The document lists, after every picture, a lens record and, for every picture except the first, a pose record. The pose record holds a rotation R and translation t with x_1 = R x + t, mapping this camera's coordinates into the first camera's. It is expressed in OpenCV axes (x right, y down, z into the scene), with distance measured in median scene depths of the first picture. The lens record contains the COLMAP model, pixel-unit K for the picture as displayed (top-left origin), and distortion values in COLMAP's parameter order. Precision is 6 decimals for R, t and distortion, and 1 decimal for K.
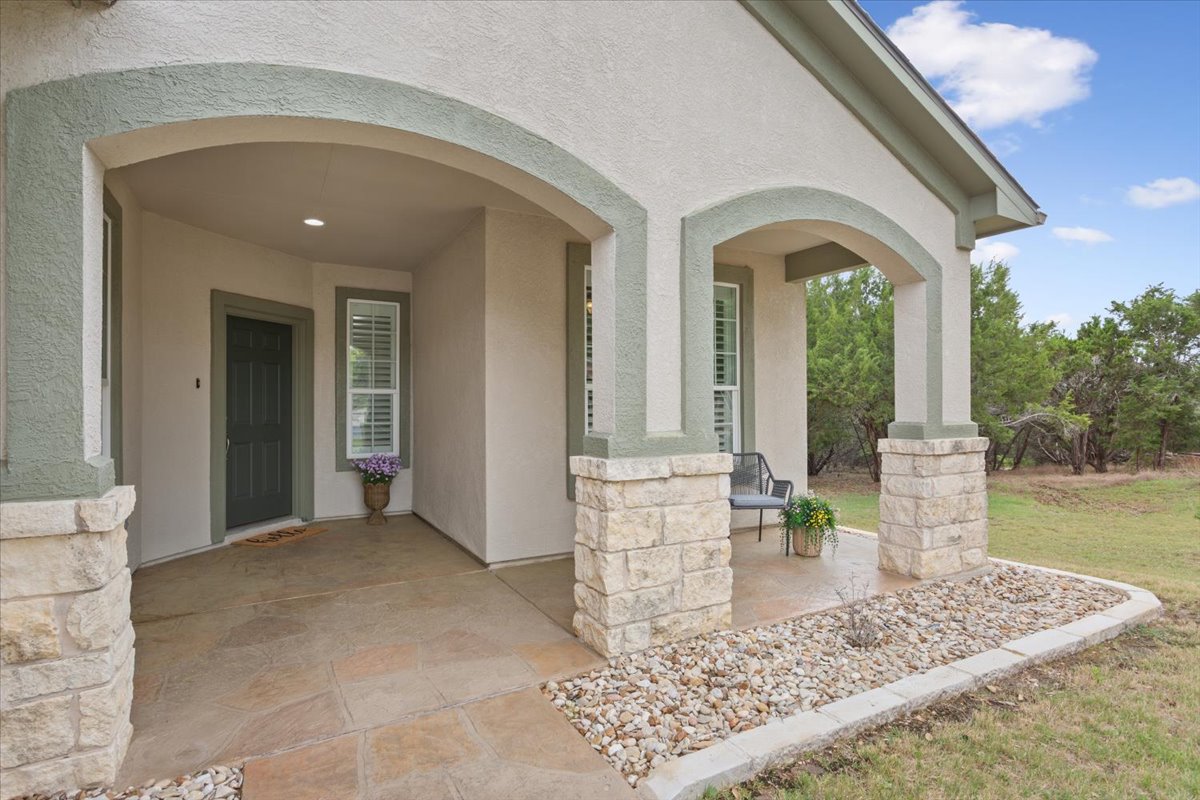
lens RADIAL K [[586.8, 0, 594.9], [0, 586.8, 394.2], [0, 0, 1]] dist [-0.002740, -0.000322]
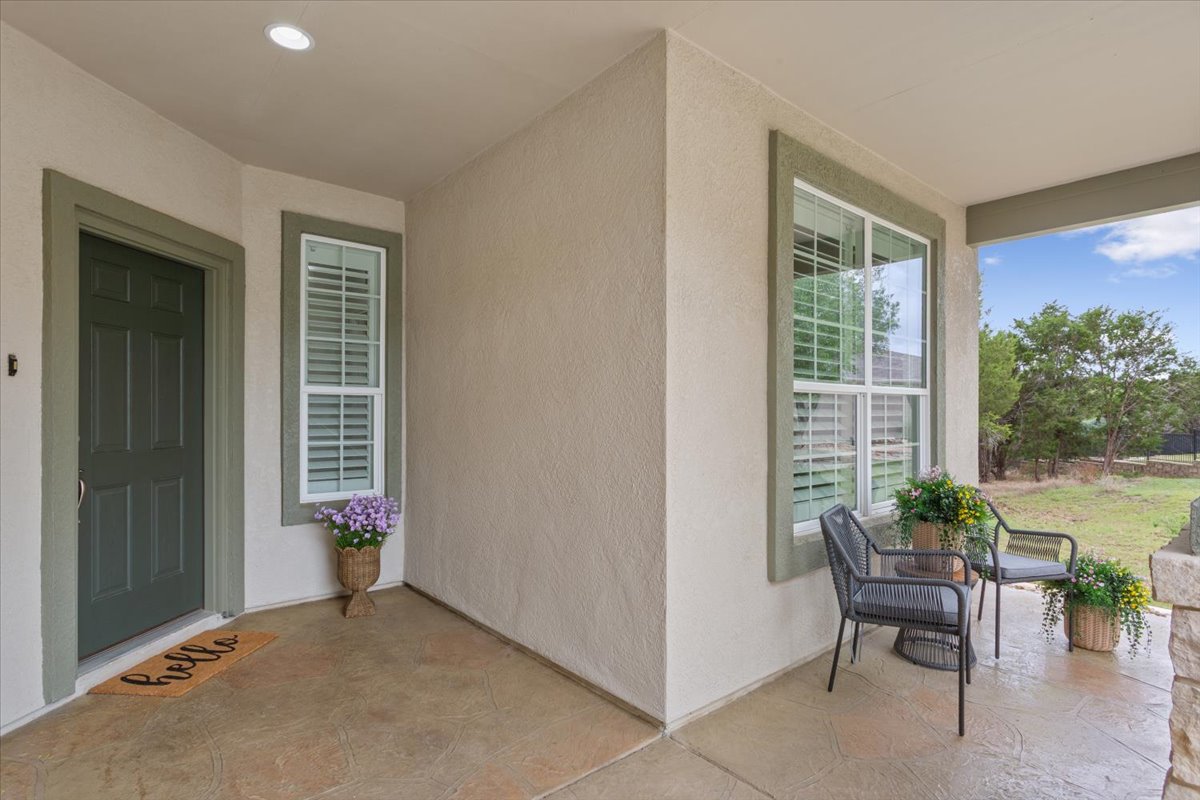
lens RADIAL K [[601.9, 0, 597.1], [0, 601.9, 407.6], [0, 0, 1]] dist [-0.002604, -0.000962]
pose [[0.983159, 0.008094, 0.182571, -0.240203], [-0.009982, 0.999906, 0.009423, 0.004382], [-0.182478, -0.011087, 0.983148, 0.349065]]
